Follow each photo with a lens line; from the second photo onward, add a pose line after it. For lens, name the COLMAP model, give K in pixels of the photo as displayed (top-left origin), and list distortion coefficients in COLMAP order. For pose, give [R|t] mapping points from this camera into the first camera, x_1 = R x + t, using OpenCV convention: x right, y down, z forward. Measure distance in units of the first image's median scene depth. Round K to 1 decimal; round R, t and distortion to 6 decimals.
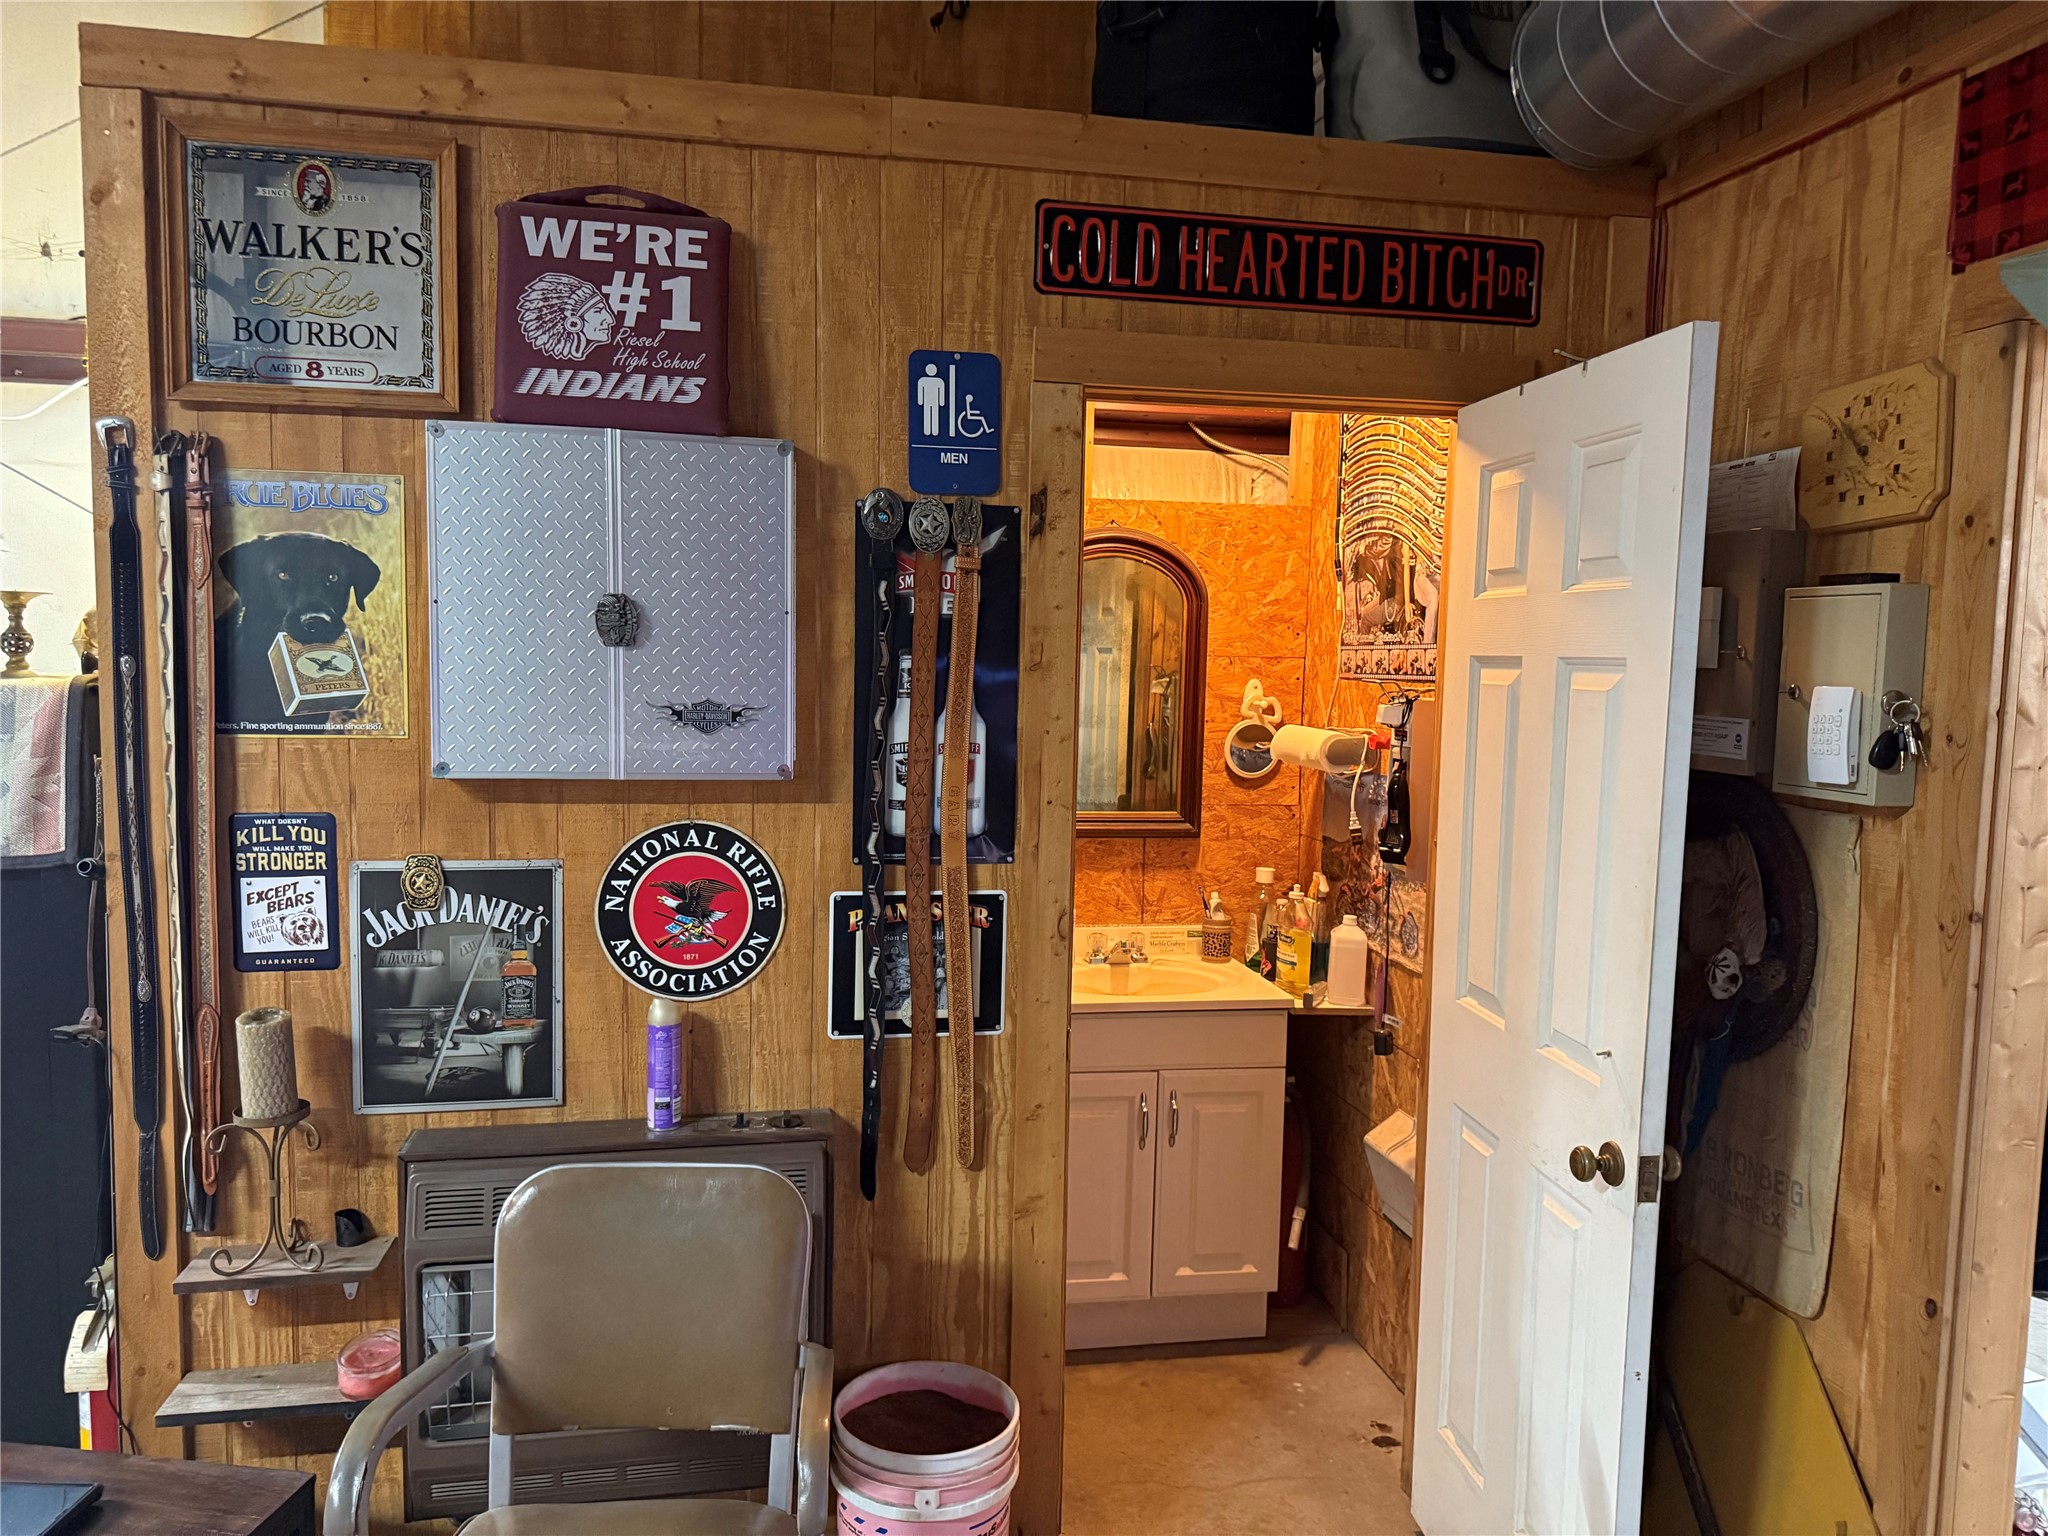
lens RADIAL K [[1442.1, 0, 1024.0], [0, 1442.1, 768.0], [0, 0, 1]] dist [0.001525, -0.008827]
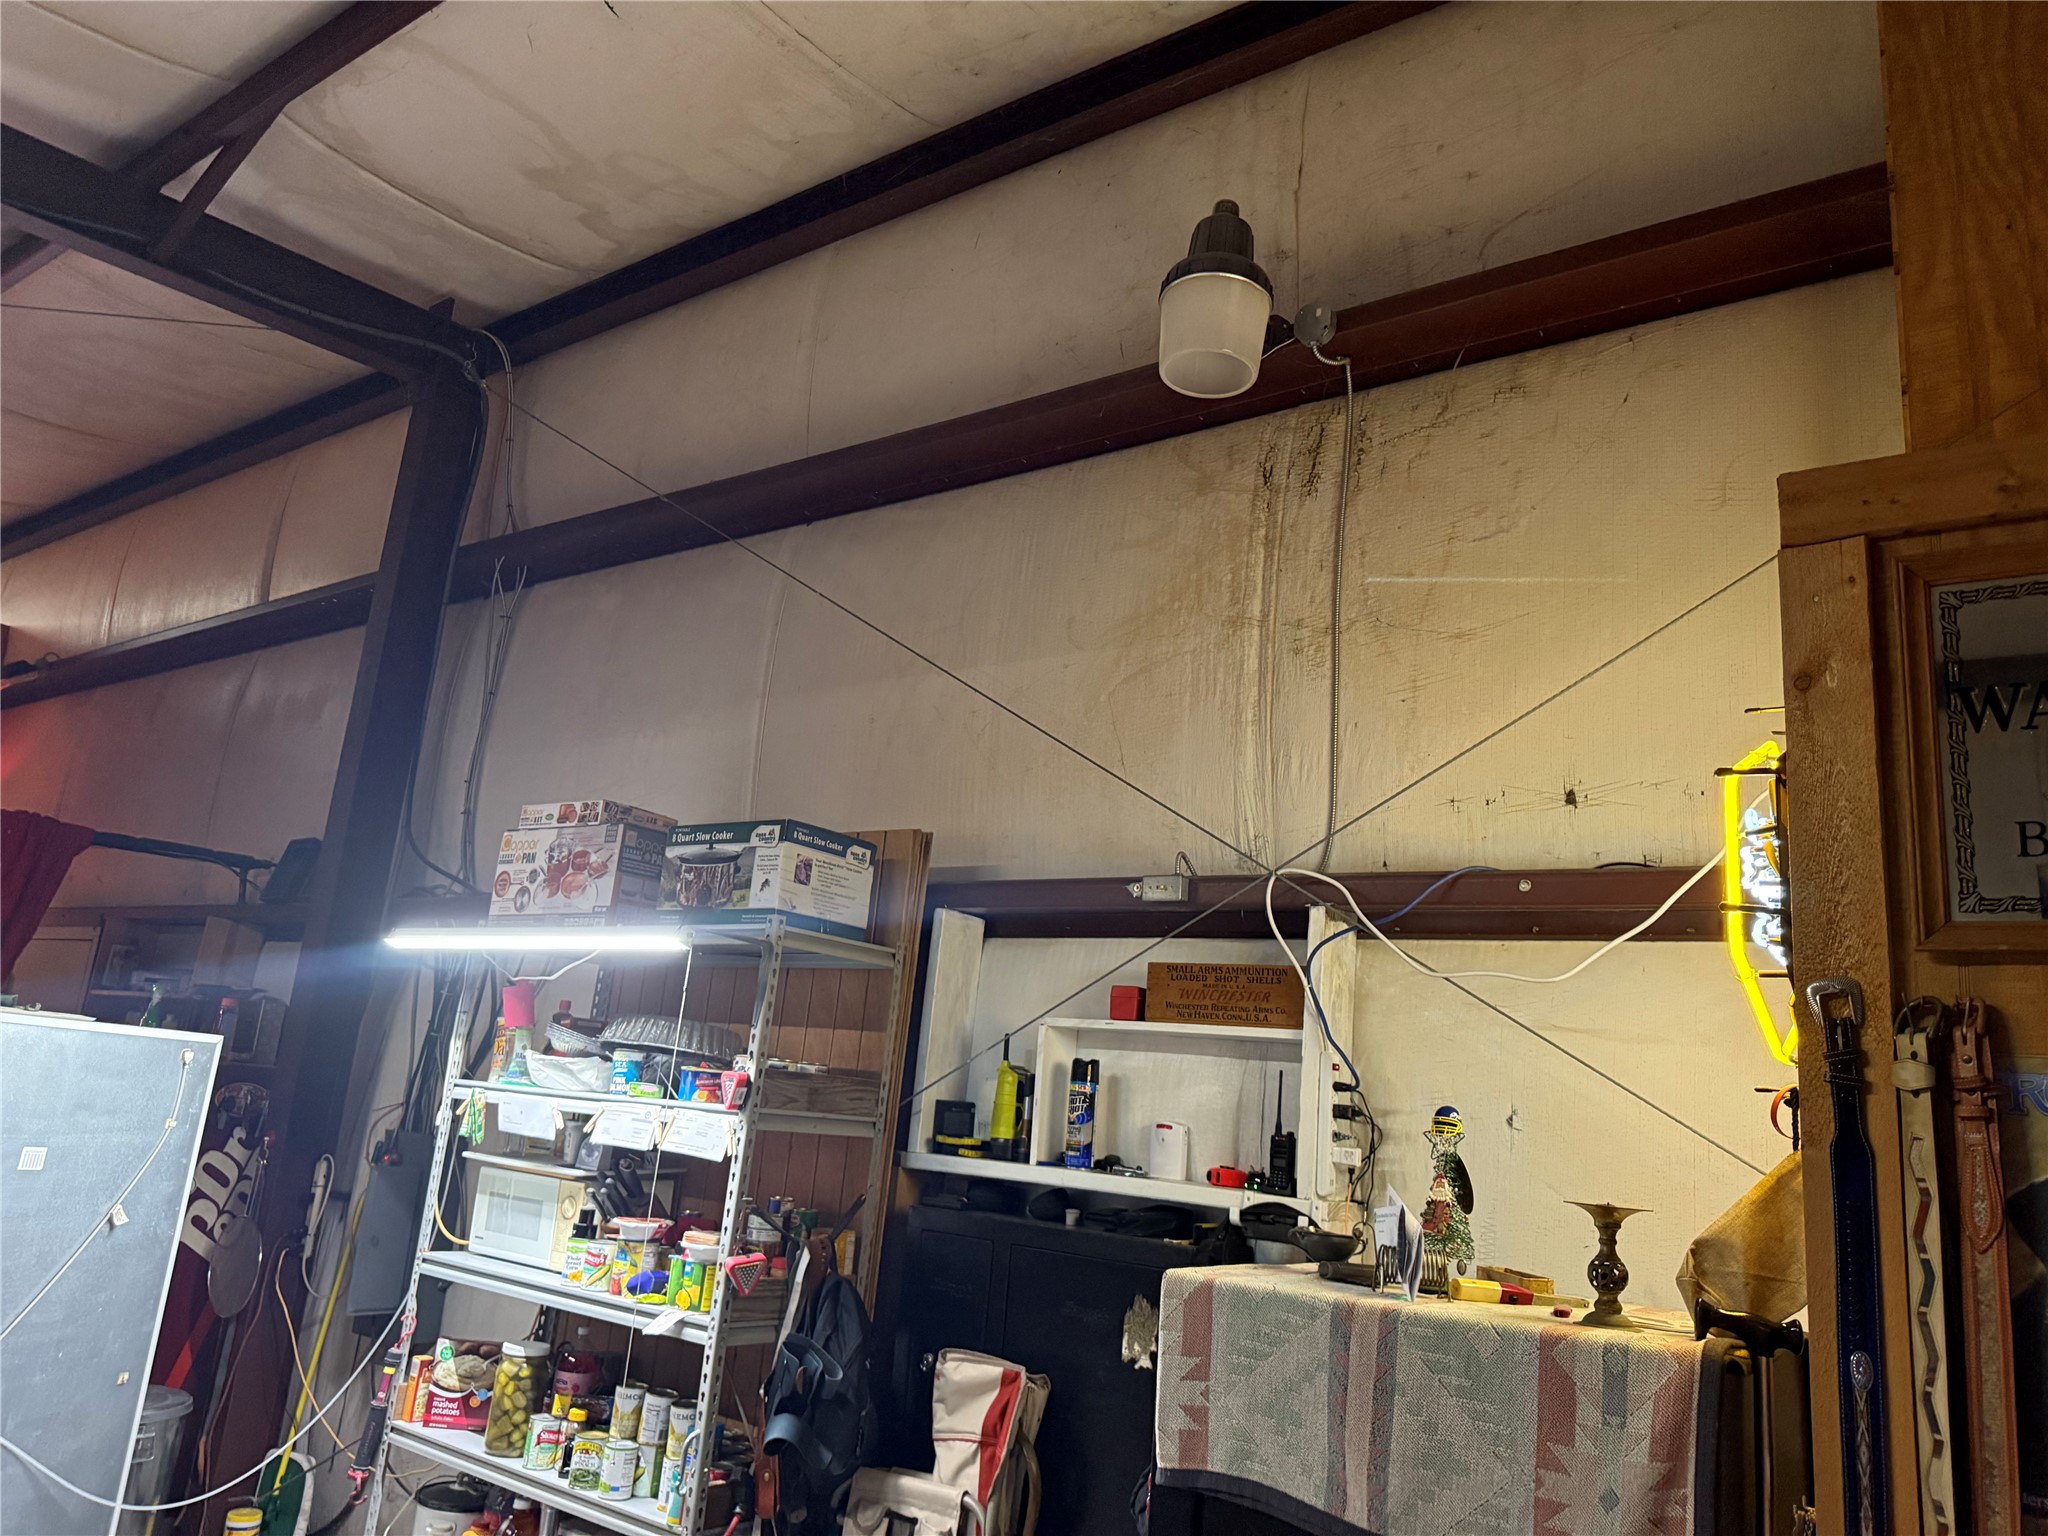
lens RADIAL K [[1442.1, 0, 1024.0], [0, 1442.1, 768.0], [0, 0, 1]] dist [0.001525, -0.008827]
pose [[0.675111, -0.133718, -0.725496, -0.379243], [-0.140404, 0.942170, -0.304307, -0.075900], [0.724232, 0.307304, 0.617295, 0.269339]]
